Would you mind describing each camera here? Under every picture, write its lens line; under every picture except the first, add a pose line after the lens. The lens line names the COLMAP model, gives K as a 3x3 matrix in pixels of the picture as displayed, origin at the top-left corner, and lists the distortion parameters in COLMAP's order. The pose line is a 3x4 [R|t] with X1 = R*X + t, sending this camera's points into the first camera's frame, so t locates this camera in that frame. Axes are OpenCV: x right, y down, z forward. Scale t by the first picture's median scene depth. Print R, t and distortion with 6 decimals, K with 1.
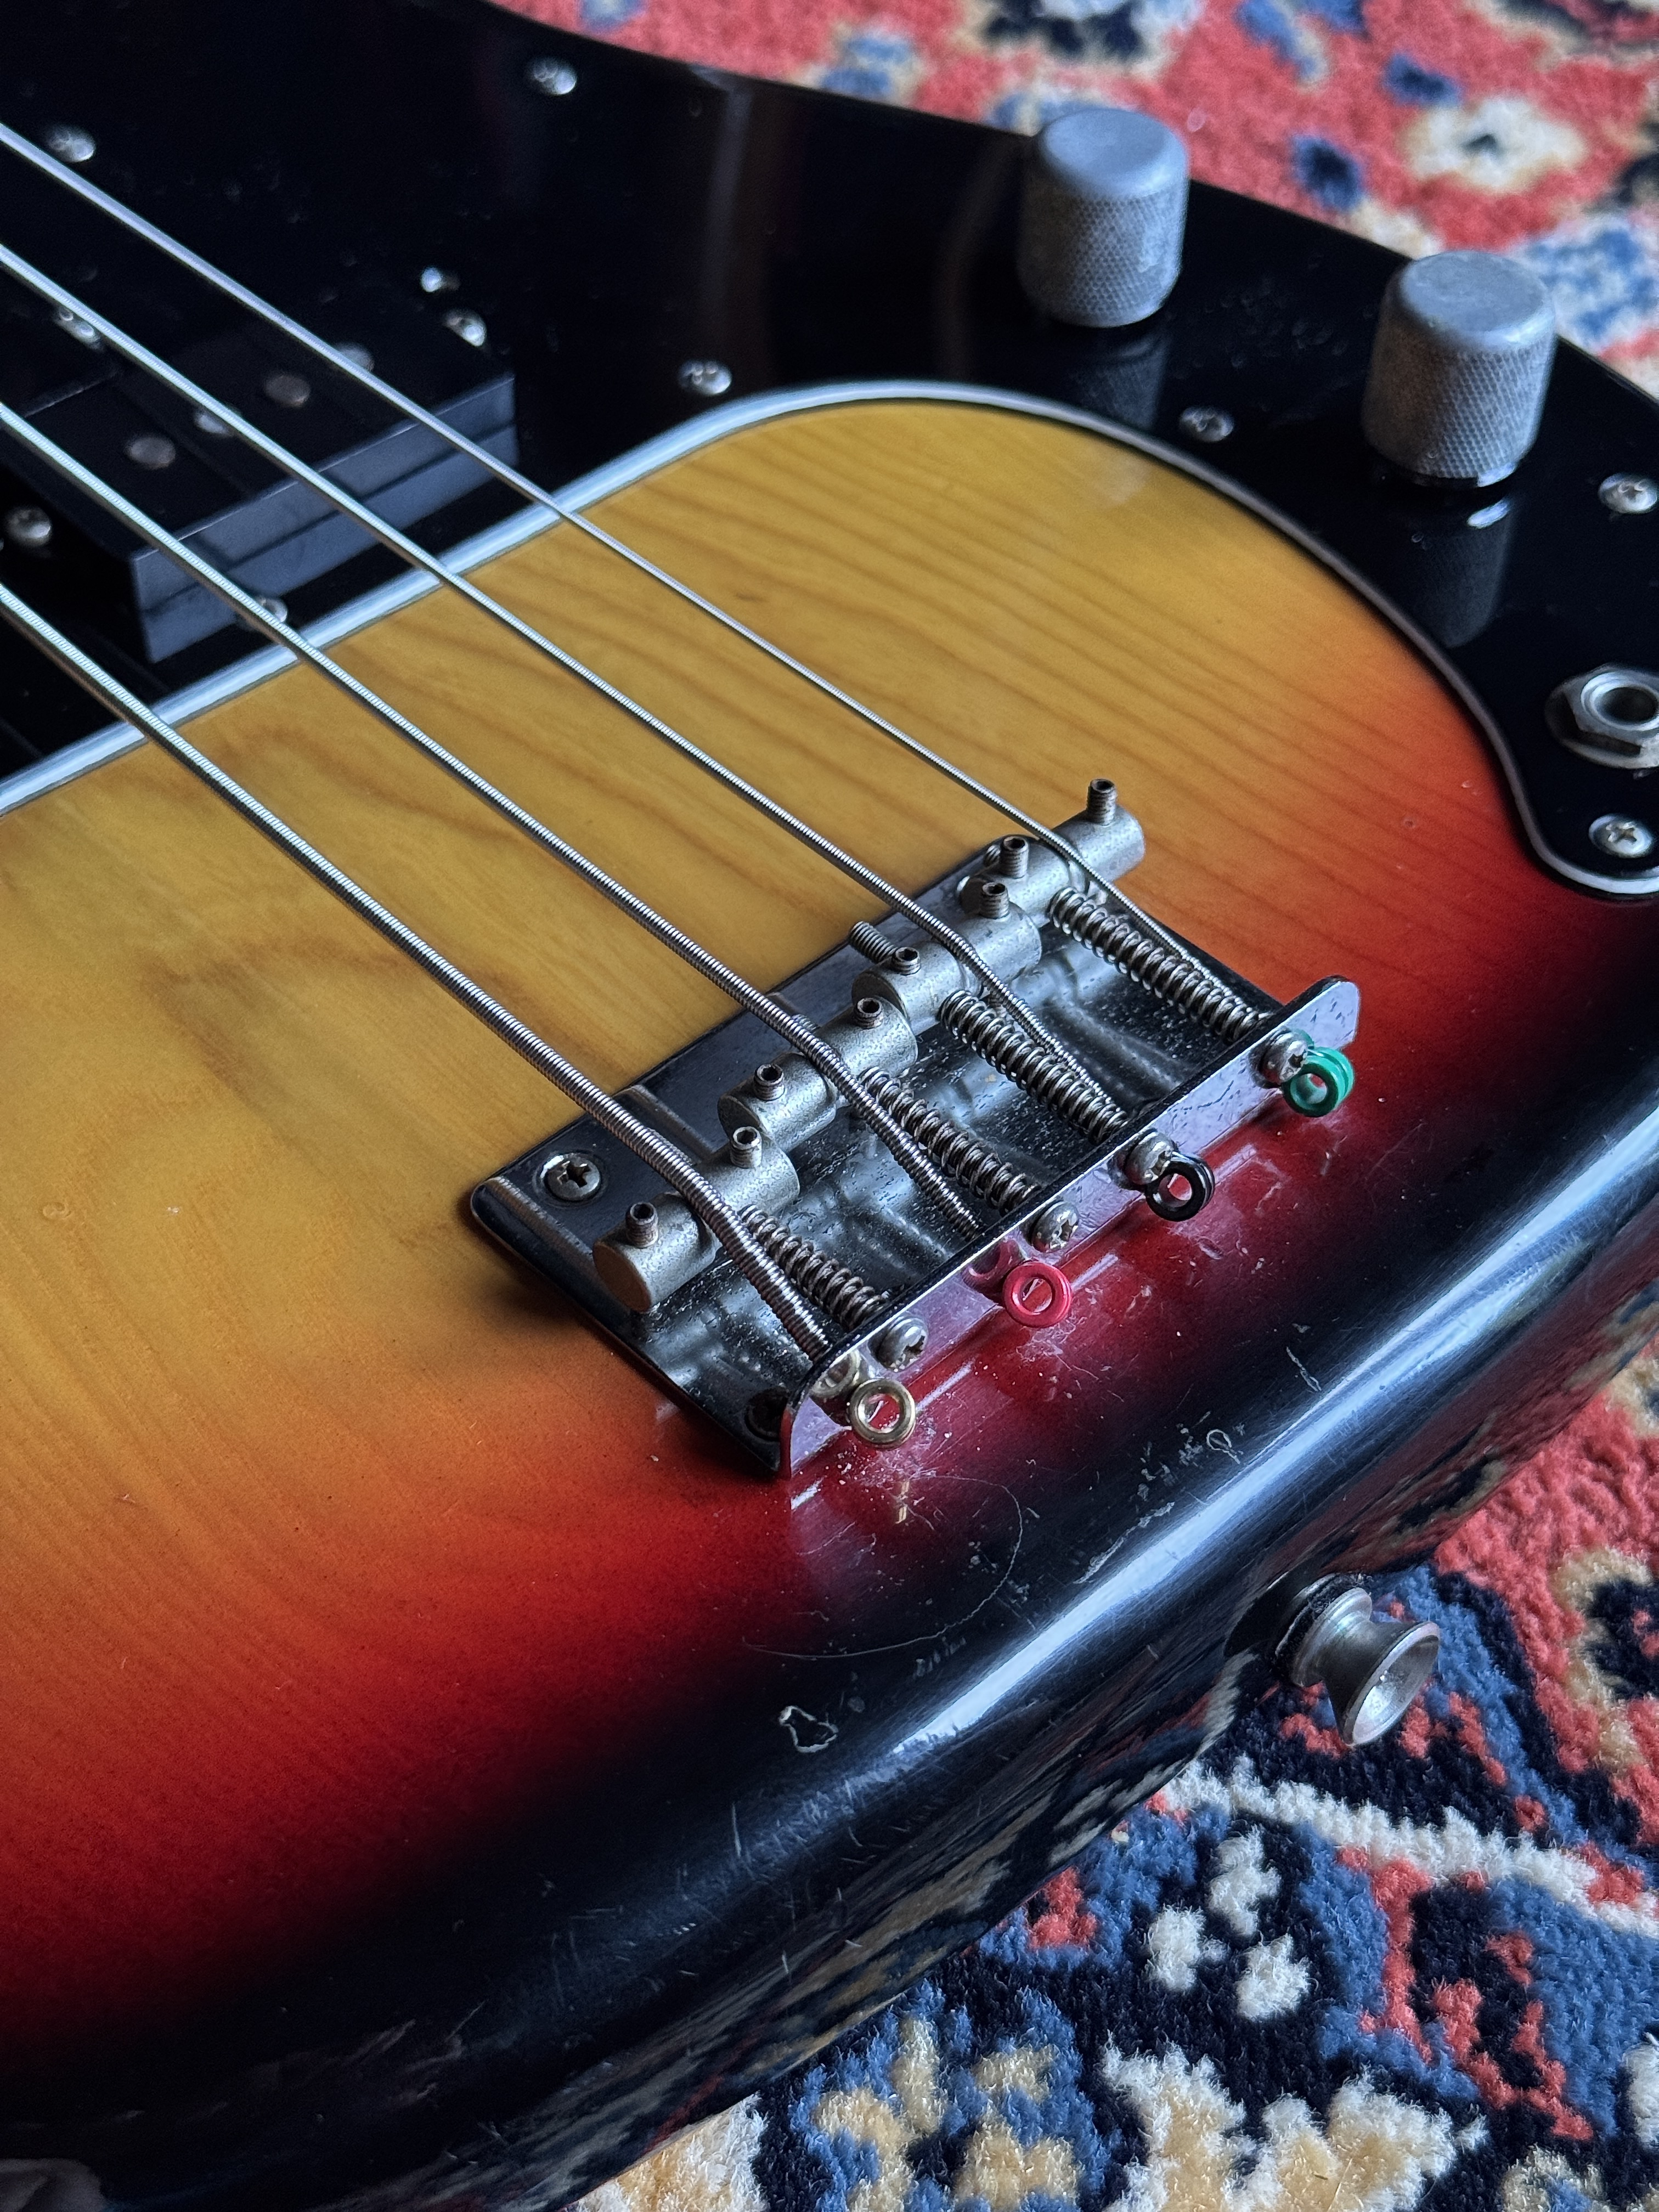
lens RADIAL K [[3764.5, 0, 829.5], [0, 3764.5, 1106.0], [0, 0, 1]] dist [0.238322, -0.994489]
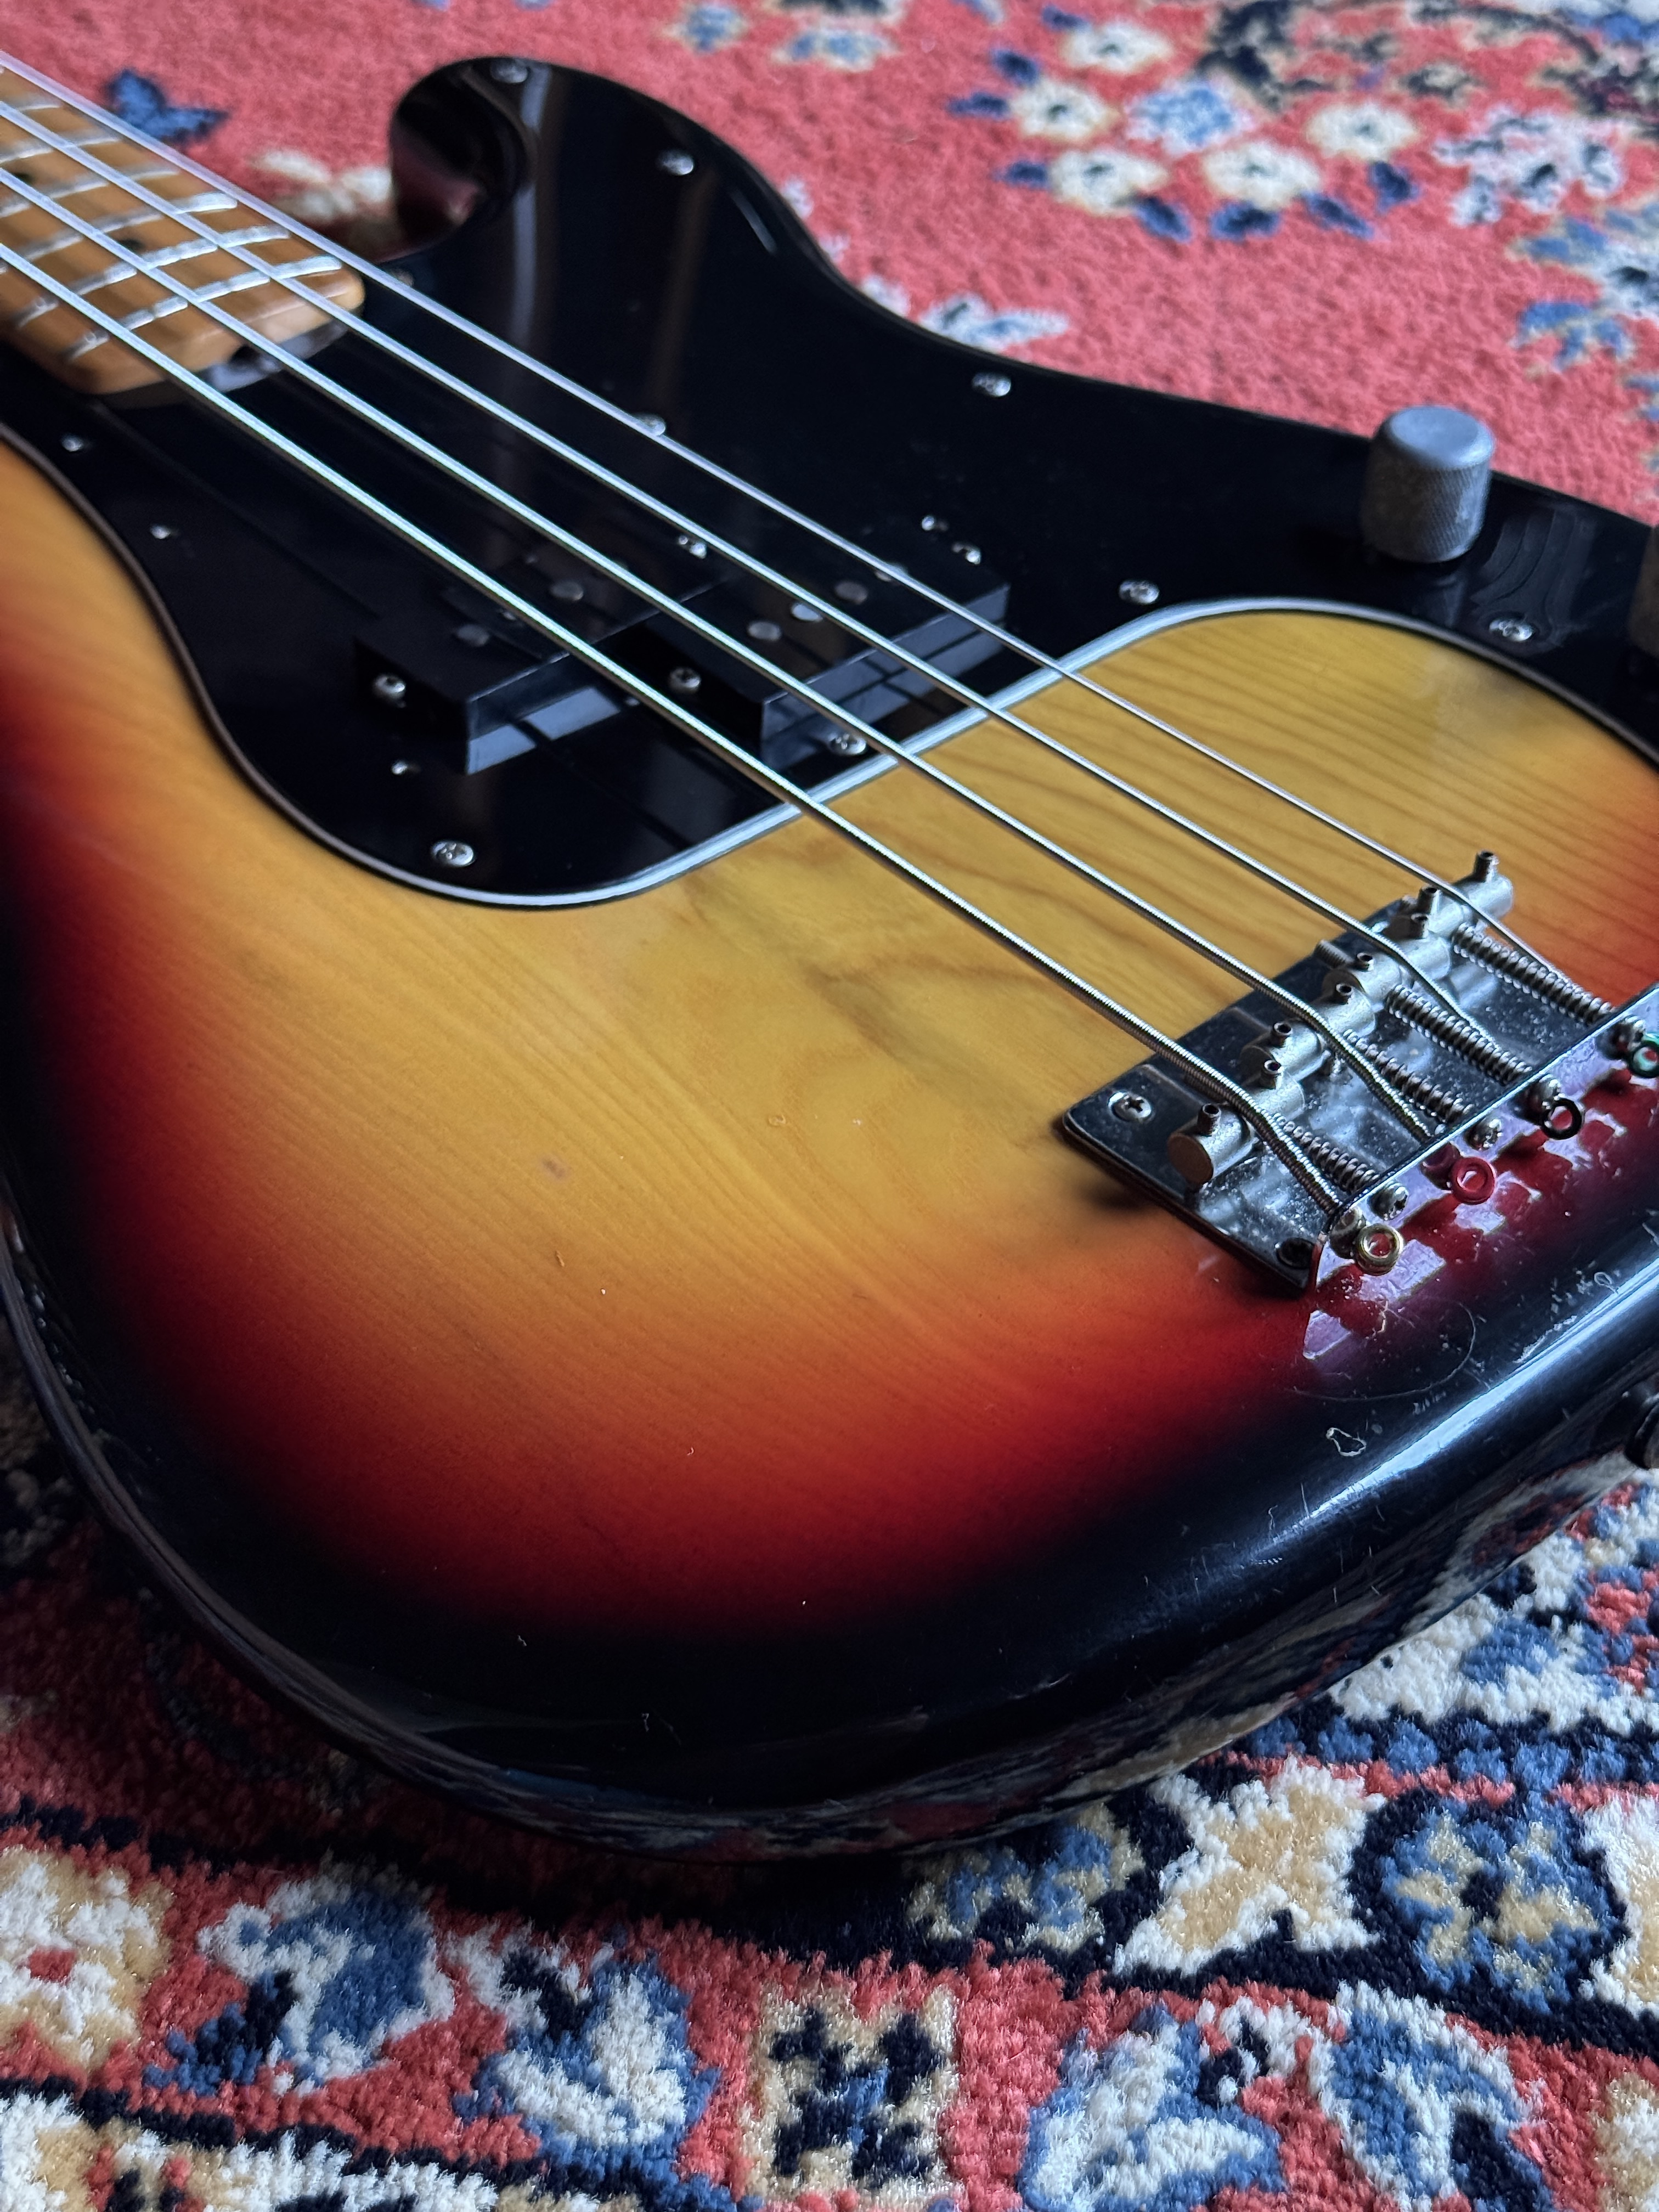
lens RADIAL K [[3764.5, 0, 829.5], [0, 3764.5, 1106.0], [0, 0, 1]] dist [0.238322, -0.994489]
pose [[0.999632, 0.019086, 0.019263, -0.209886], [-0.017097, 0.994976, -0.098640, 0.161466], [-0.021049, 0.098275, 0.994937, -0.421117]]
